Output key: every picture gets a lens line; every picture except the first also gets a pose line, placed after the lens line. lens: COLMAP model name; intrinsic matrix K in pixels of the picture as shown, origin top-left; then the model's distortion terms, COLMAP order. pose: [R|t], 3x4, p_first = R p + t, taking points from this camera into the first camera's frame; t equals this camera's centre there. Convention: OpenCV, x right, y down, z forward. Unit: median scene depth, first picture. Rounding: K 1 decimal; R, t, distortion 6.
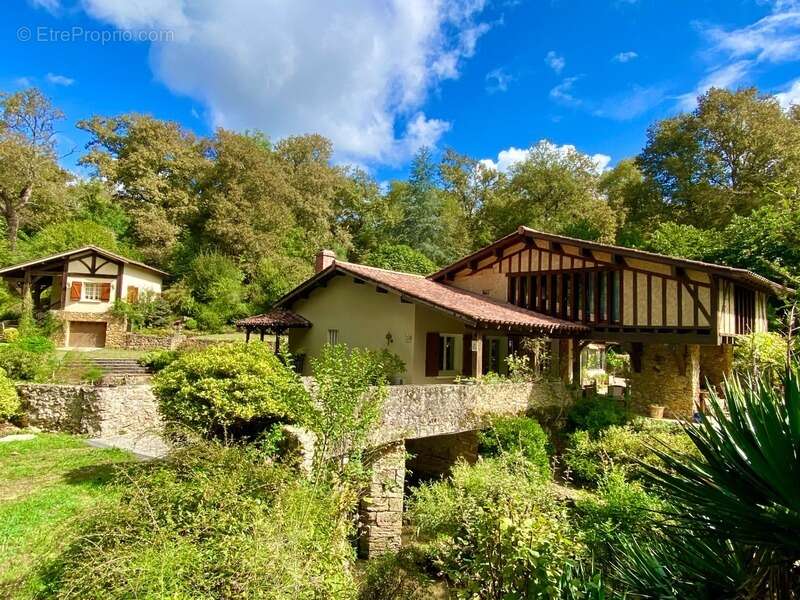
lens RADIAL K [[486.0, 0, 400.0], [0, 486.0, 300.0], [0, 0, 1]] dist [0.002453, -0.001926]
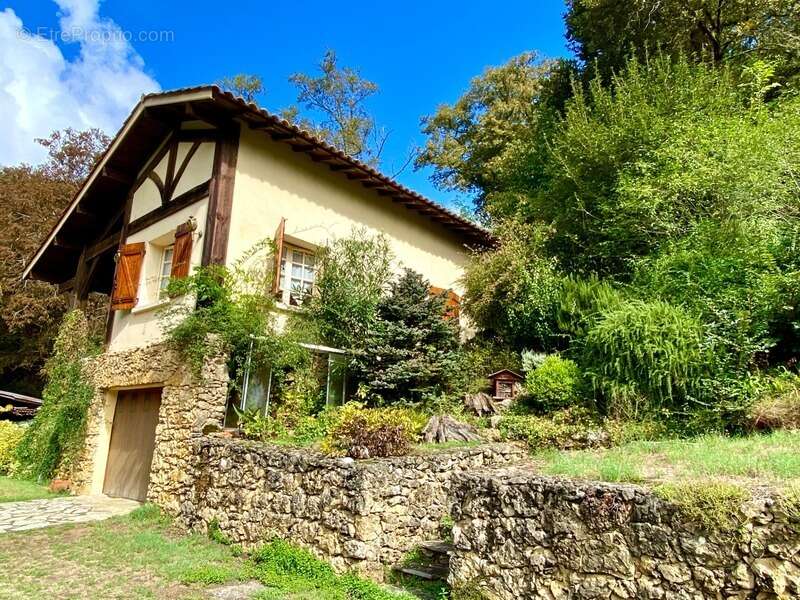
lens RADIAL K [[486.0, 0, 400.0], [0, 486.0, 300.0], [0, 0, 1]] dist [0.002453, -0.001926]
pose [[0.630742, -0.222871, -0.743299, -0.319839], [0.050655, 0.967651, -0.247157, 0.062157], [0.774338, 0.118240, 0.621627, 0.835430]]
